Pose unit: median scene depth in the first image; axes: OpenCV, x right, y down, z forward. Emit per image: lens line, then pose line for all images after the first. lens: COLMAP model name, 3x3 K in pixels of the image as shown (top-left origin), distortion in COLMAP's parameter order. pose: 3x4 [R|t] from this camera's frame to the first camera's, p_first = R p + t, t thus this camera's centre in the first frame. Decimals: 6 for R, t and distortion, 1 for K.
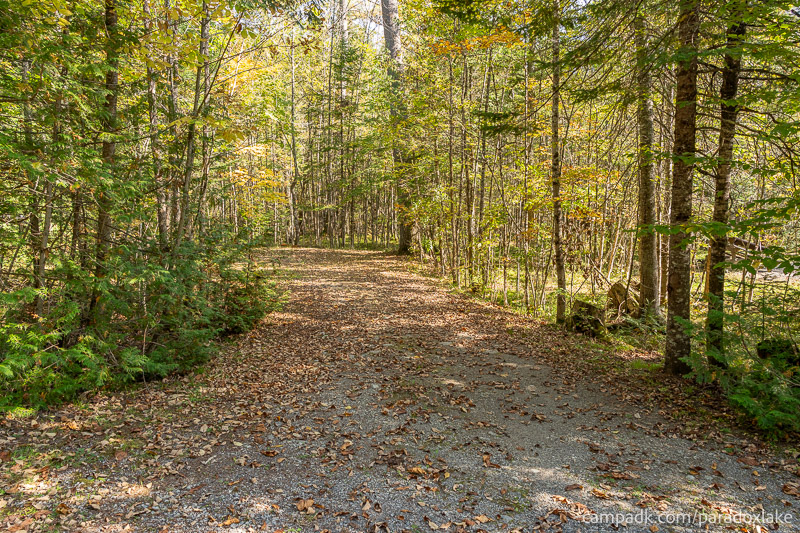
lens RADIAL K [[535.1, 0, 400.6], [0, 535.1, 266.7], [0, 0, 1]] dist [-0.002446, 0.005711]
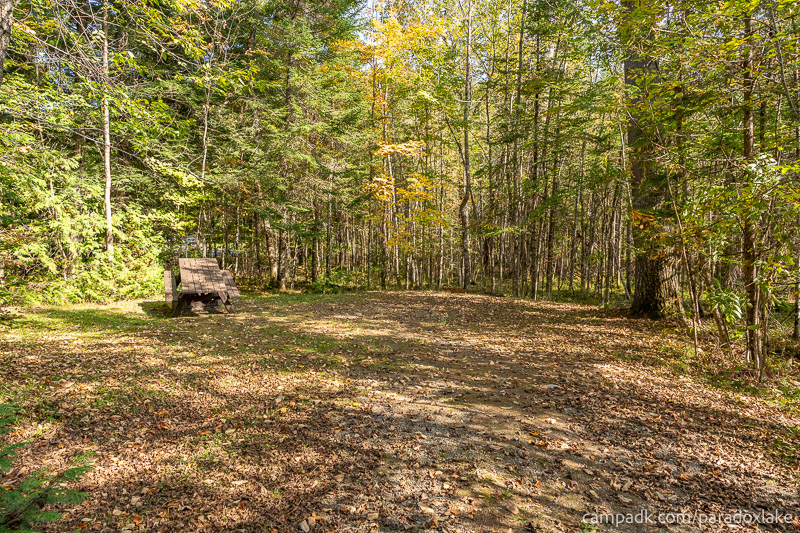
lens RADIAL K [[535.1, 0, 400.9], [0, 535.1, 269.8], [0, 0, 1]] dist [-0.002446, 0.005711]
pose [[0.927413, 0.029705, -0.372859, -0.017256], [-0.057261, 0.996367, -0.063047, -0.019633], [0.369631, 0.079821, 0.925744, 0.380828]]
